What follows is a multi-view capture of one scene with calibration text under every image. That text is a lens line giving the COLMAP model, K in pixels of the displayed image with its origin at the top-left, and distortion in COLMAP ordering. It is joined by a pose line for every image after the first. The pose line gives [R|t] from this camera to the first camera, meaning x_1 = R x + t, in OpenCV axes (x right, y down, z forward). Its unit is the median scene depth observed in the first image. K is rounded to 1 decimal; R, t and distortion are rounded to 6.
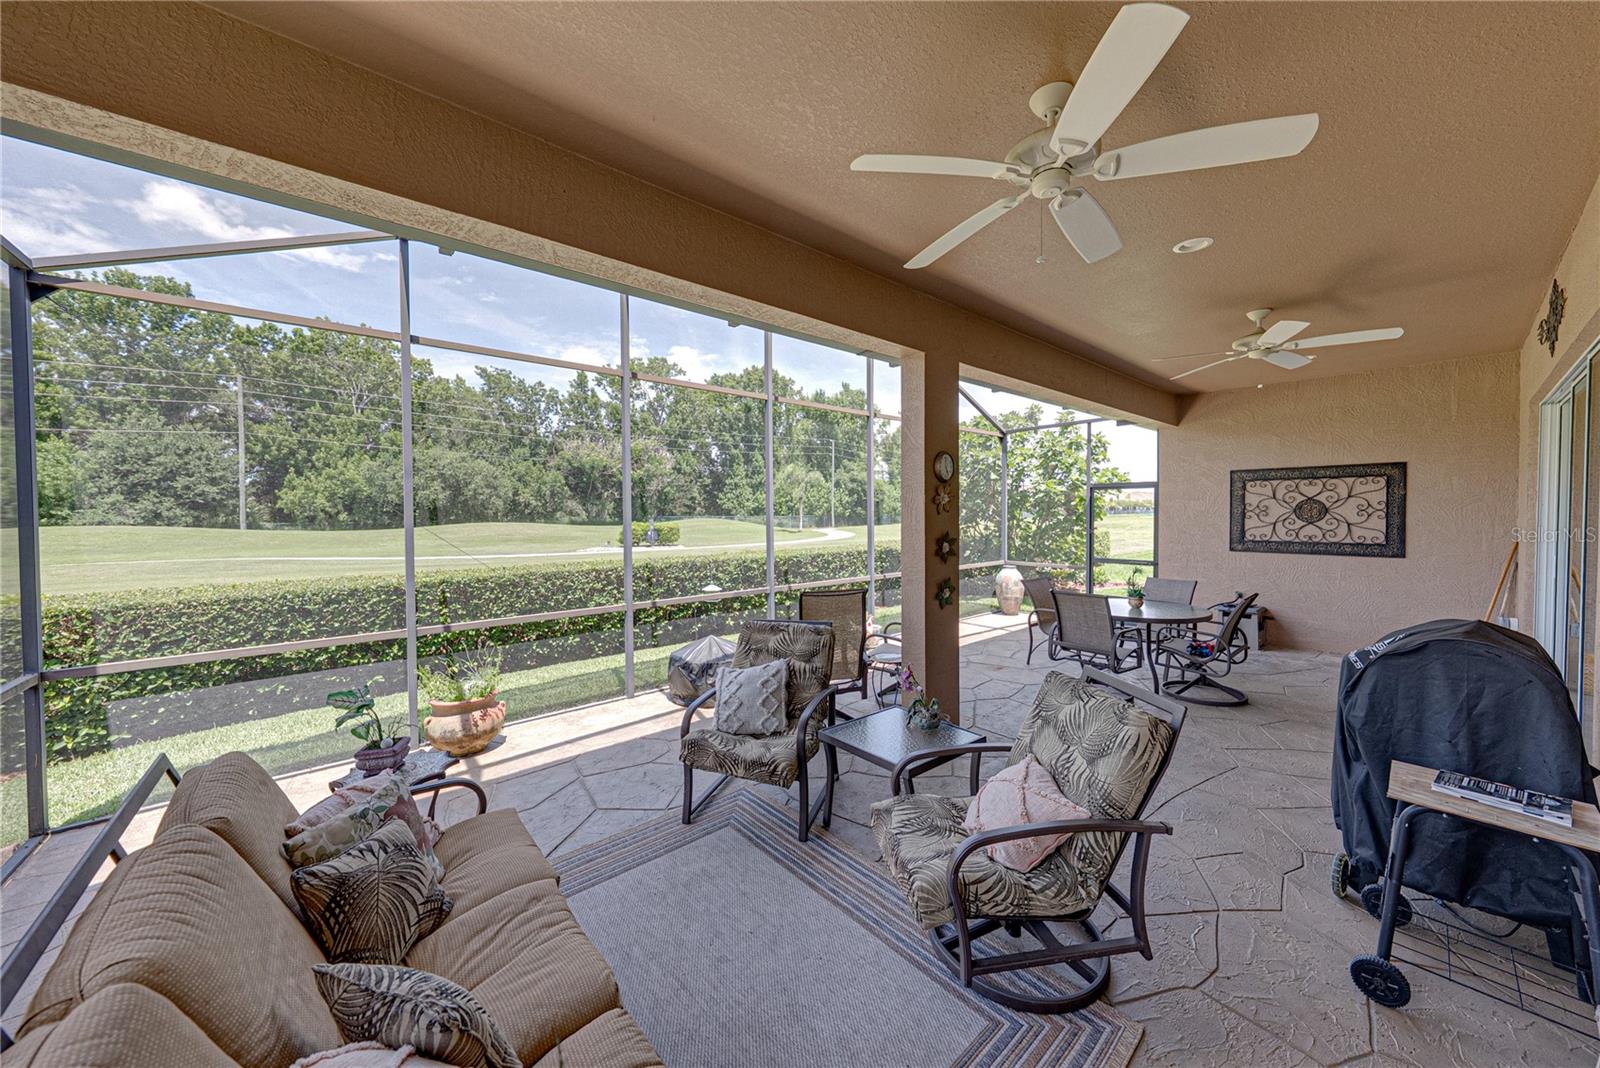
lens RADIAL K [[564.2, 0, 805.8], [0, 564.2, 526.0], [0, 0, 1]] dist [-0.001202, 0.000141]
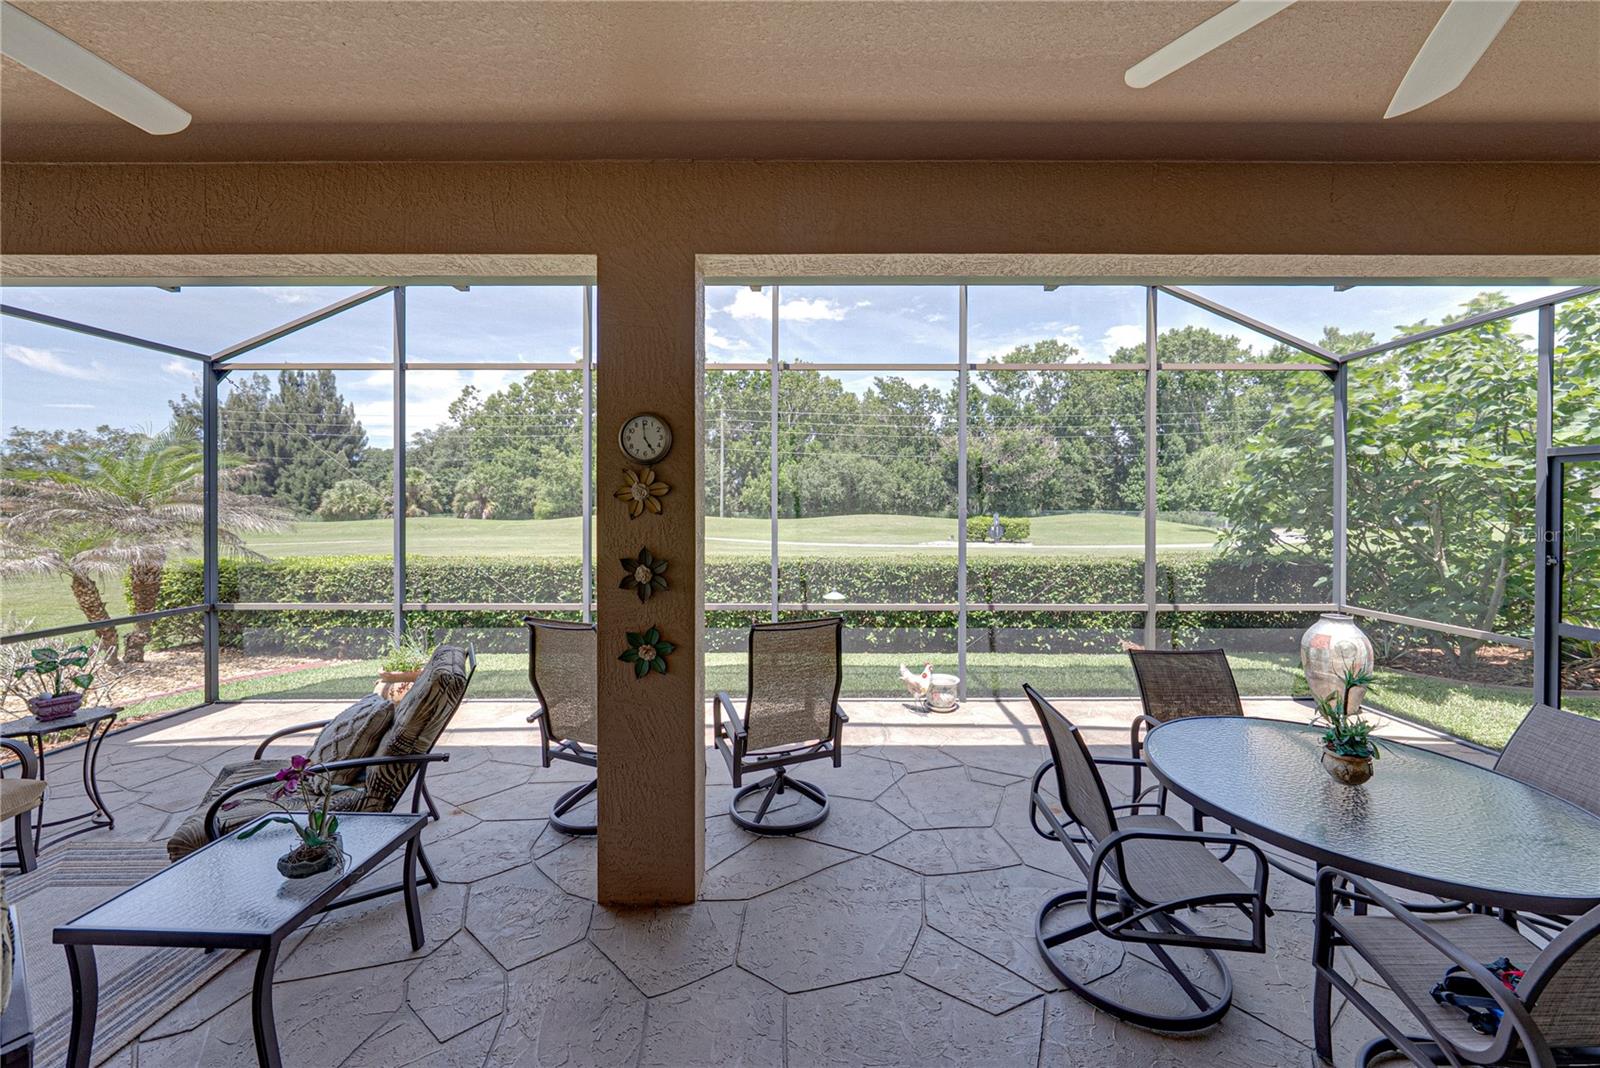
lens RADIAL K [[557.8, 0, 809.9], [0, 557.8, 512.7], [0, 0, 1]] dist [-0.000999, -0.000172]
pose [[0.756956, 0.013326, -0.653330, 0.087699], [-0.020862, 0.999775, -0.003779, -0.003212], [0.653133, 0.016491, 0.757064, 0.078639]]
